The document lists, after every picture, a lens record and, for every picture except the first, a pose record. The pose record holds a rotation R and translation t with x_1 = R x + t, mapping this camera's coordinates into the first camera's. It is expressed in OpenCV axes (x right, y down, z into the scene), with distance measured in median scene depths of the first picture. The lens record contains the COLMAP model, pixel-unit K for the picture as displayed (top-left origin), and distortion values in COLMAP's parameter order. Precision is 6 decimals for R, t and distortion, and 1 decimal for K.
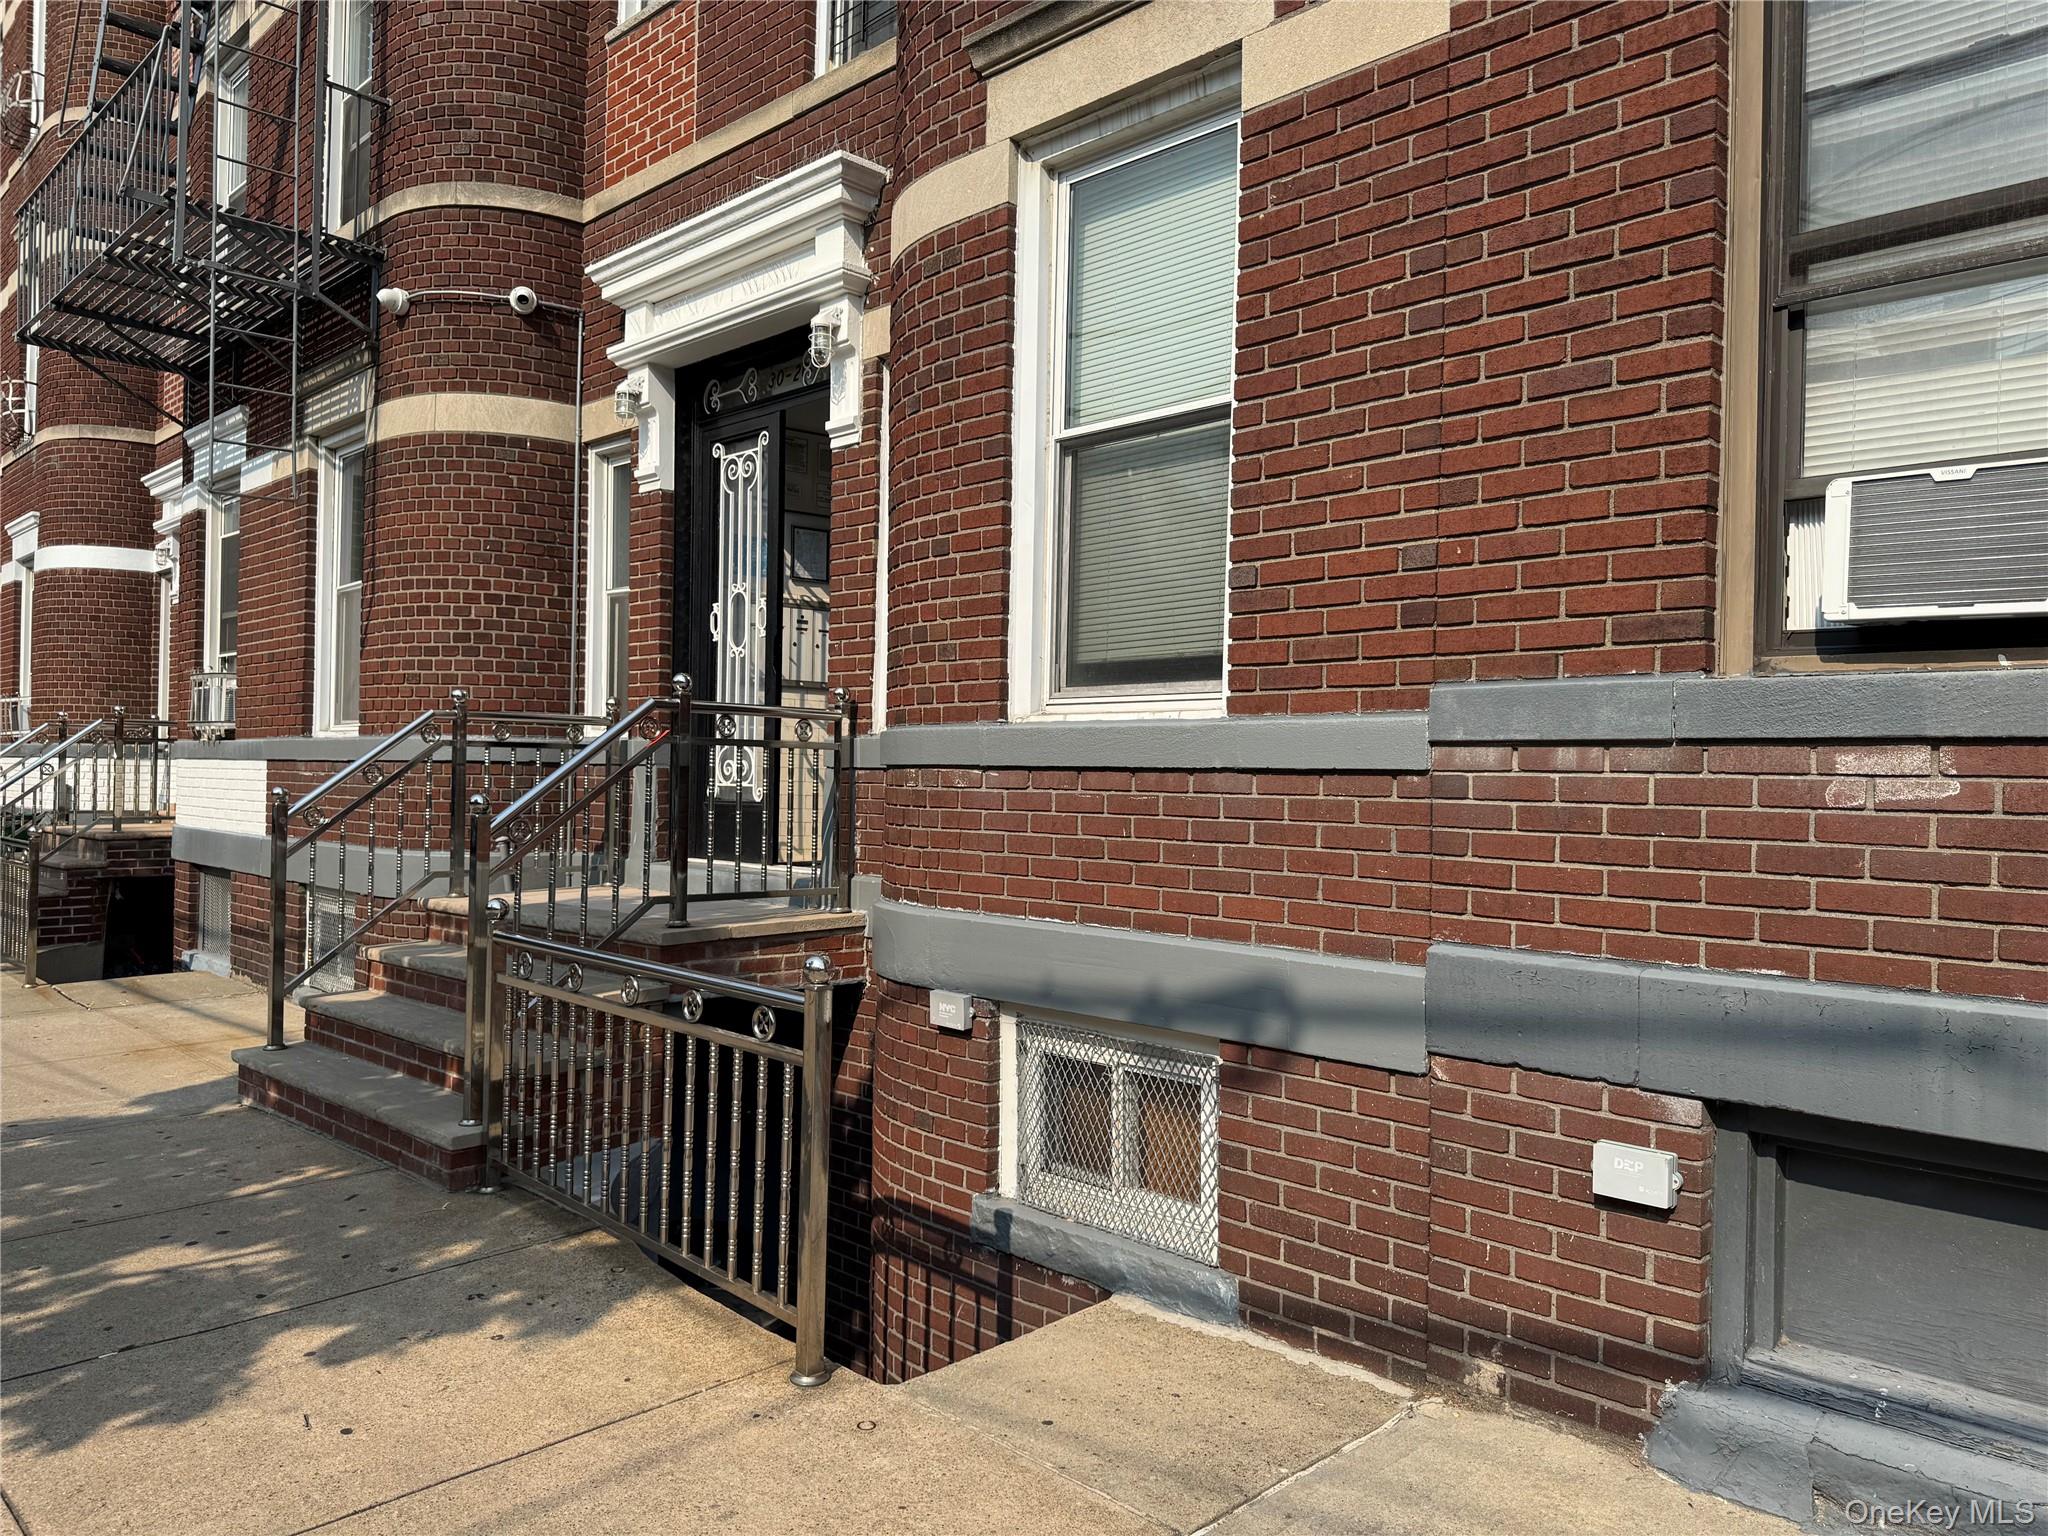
lens RADIAL K [[1471.6, 0, 1023.3], [0, 1471.6, 781.8], [0, 0, 1]] dist [0.003492, -0.002890]
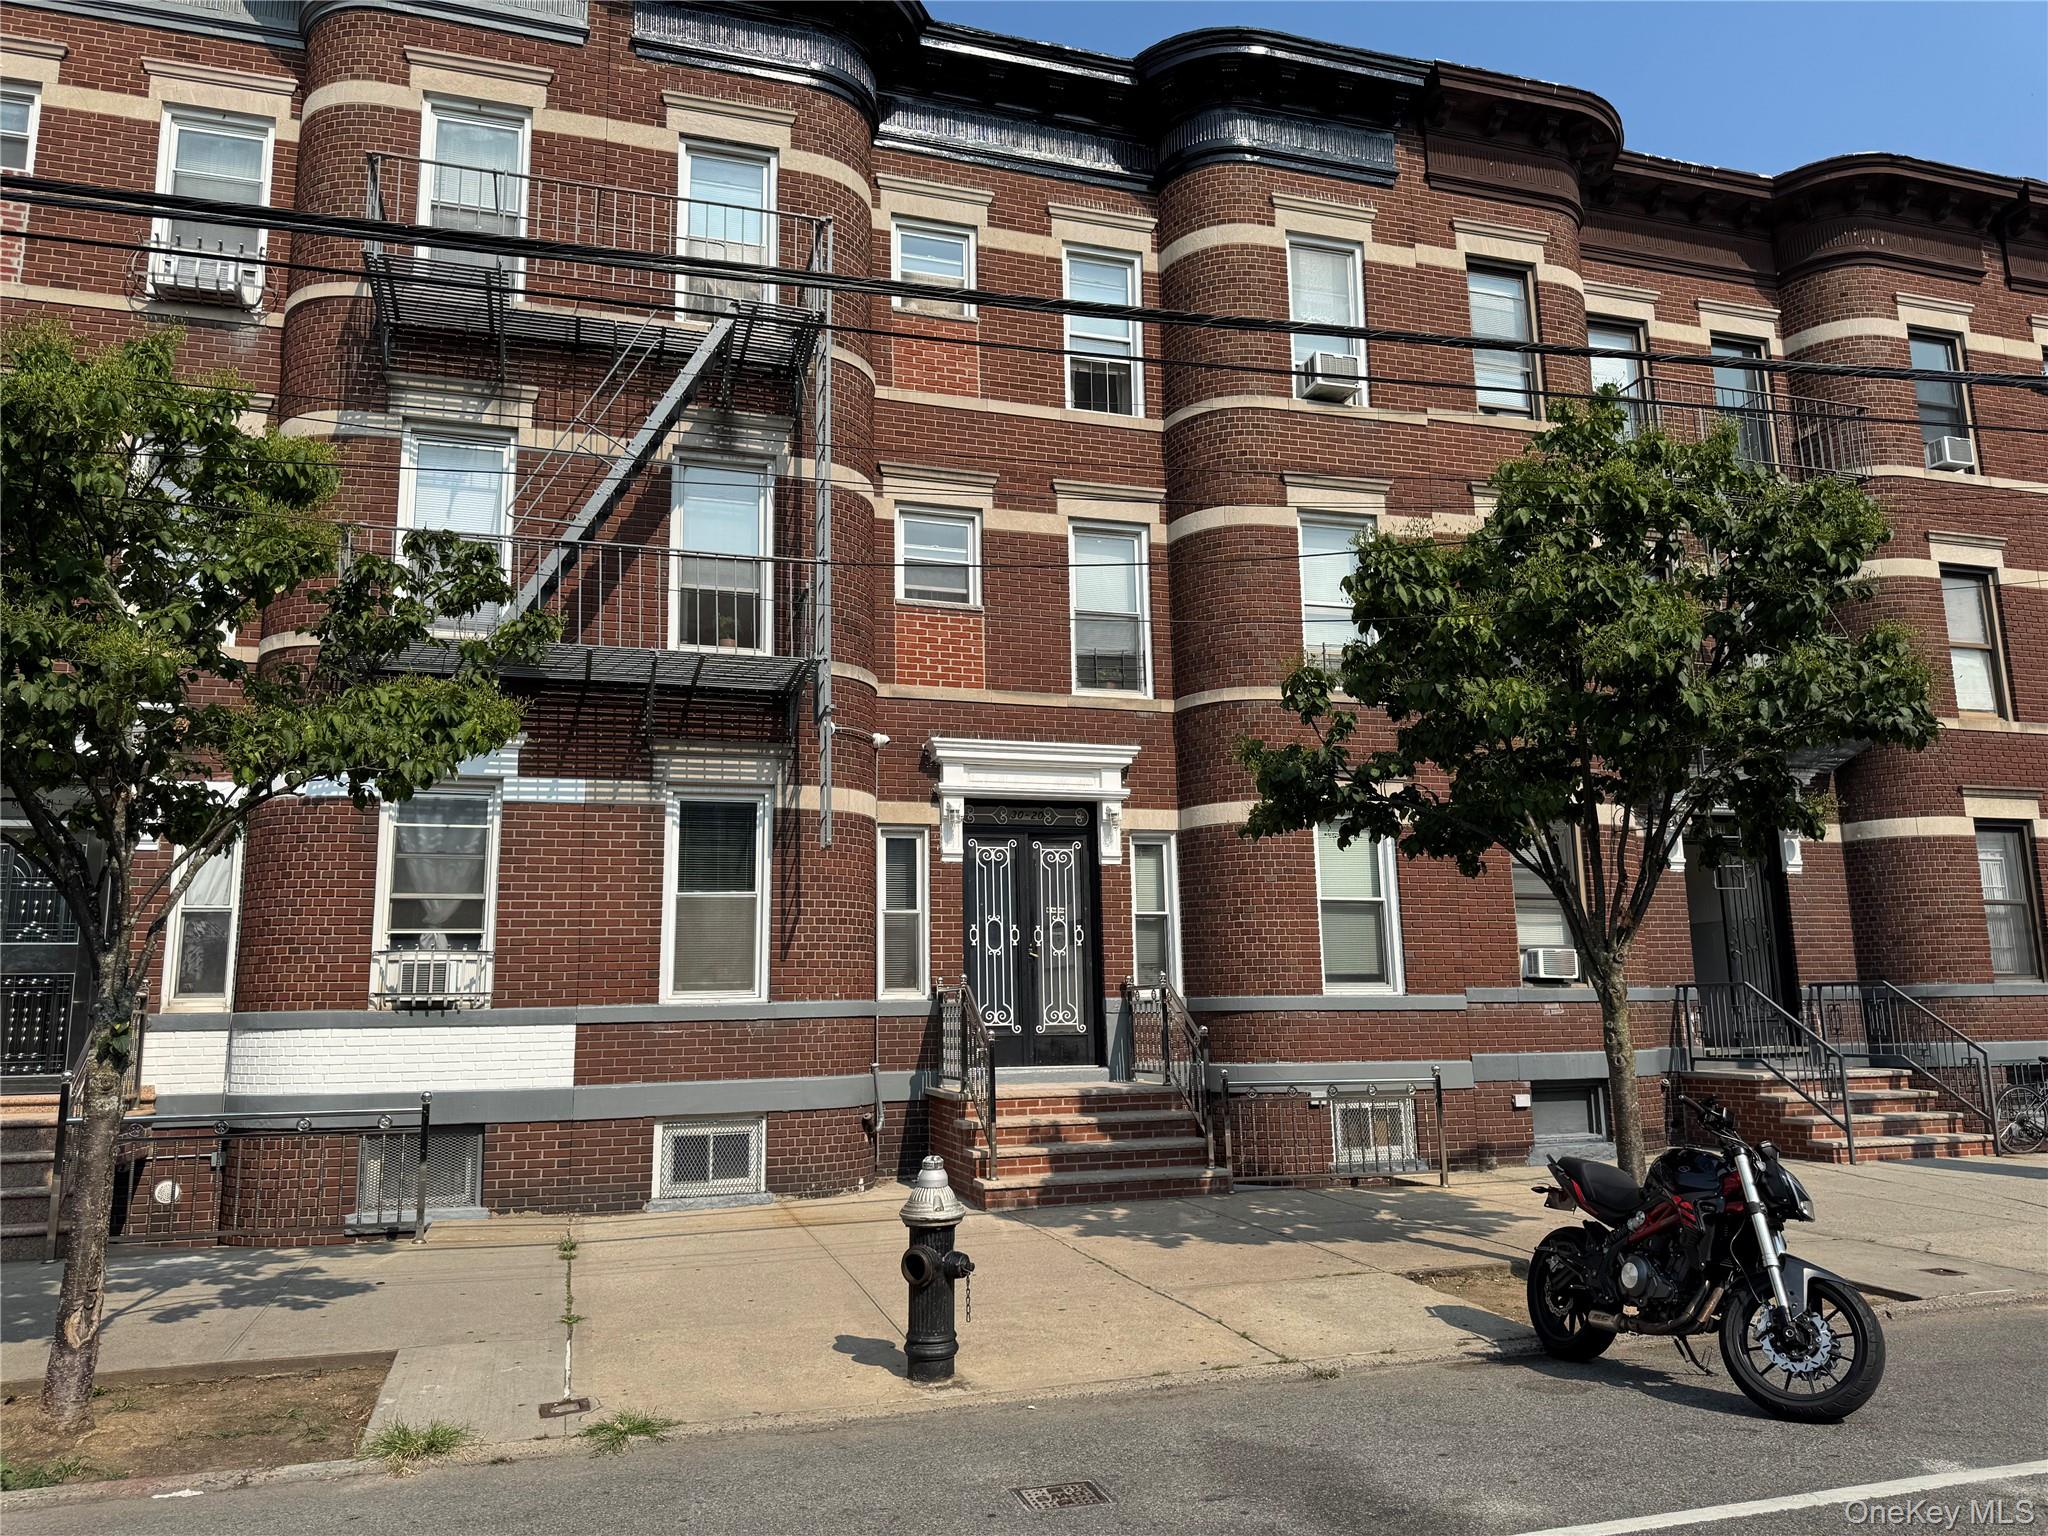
lens RADIAL K [[1452.9, 0, 1031.2], [0, 1452.9, 767.3], [0, 0, 1]] dist [0.025862, -0.040051]
pose [[0.473065, 0.120417, 0.872759, -2.100325], [0.020292, 0.988863, -0.147436, -0.054744], [-0.880794, 0.087457, 0.465354, 0.083538]]
